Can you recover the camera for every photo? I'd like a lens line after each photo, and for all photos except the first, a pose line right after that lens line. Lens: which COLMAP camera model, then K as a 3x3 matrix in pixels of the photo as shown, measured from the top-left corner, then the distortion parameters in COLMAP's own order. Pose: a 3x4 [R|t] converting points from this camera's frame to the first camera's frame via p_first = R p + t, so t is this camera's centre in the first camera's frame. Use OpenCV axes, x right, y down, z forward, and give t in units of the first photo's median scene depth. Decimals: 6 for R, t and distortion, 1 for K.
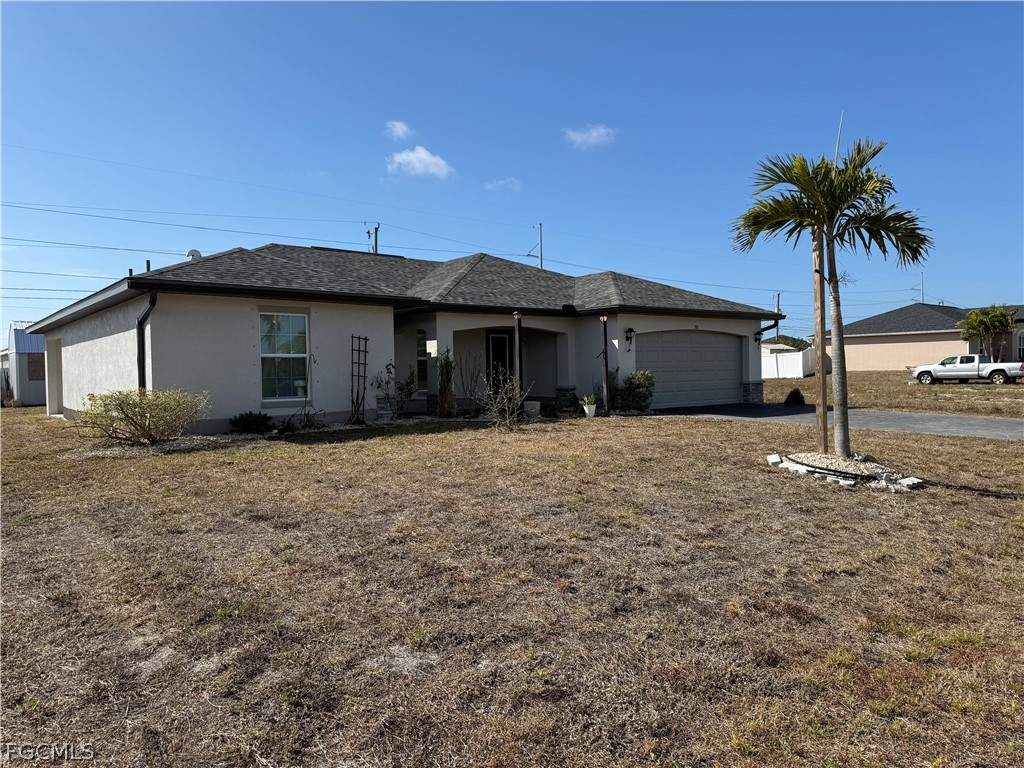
lens RADIAL K [[689.9, 0, 512.0], [0, 689.9, 384.0], [0, 0, 1]] dist [0.067322, 0.000091]
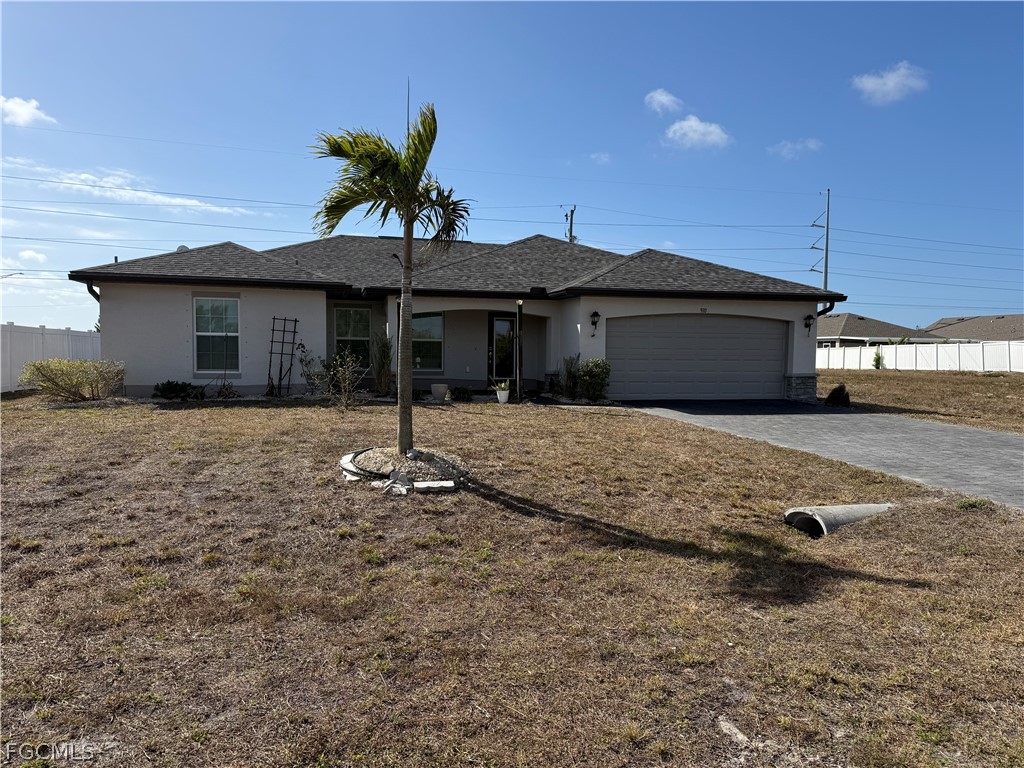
lens RADIAL K [[709.4, 0, 512.0], [0, 709.4, 384.0], [0, 0, 1]] dist [0.100610, -0.123025]
pose [[0.907746, 0.046055, -0.416984, 0.468761], [-0.036236, 0.998849, 0.031438, -0.009663], [0.417952, -0.013428, 0.908370, 0.081420]]
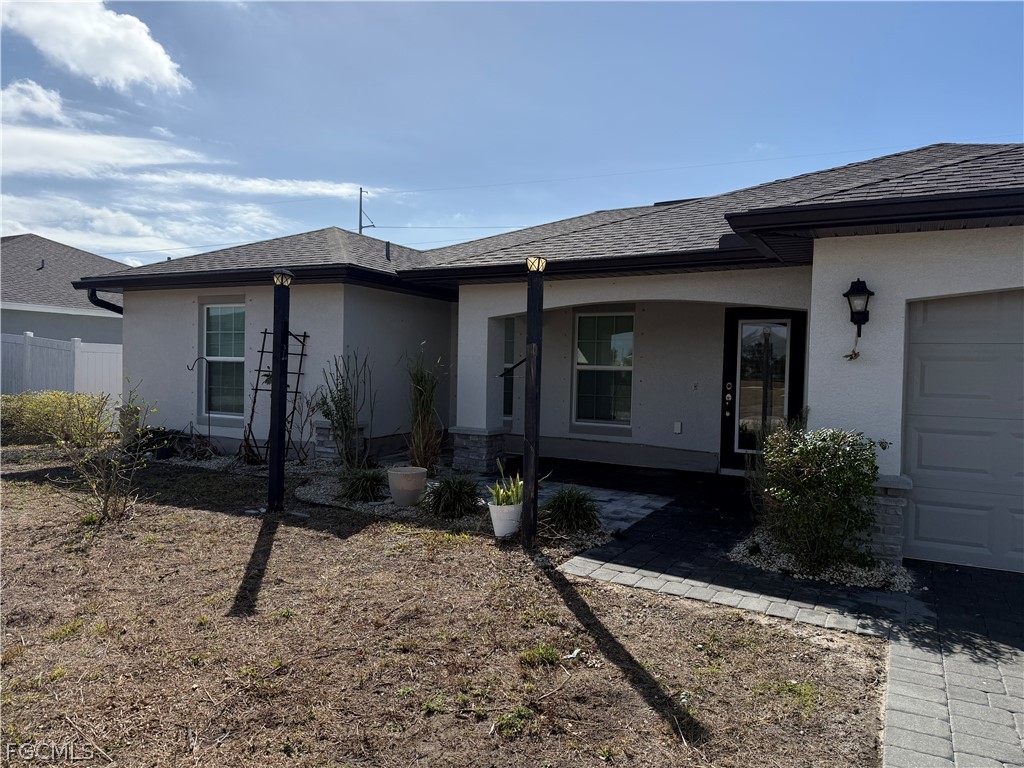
lens RADIAL K [[703.4, 0, 522.0], [0, 703.4, 389.2], [0, 0, 1]] dist [0.070371, -0.002967]
pose [[0.382527, 0.051645, -0.922500, 0.395908], [-0.049833, 0.998137, 0.035215, -0.038427], [0.922599, 0.032500, 0.384388, 0.745582]]
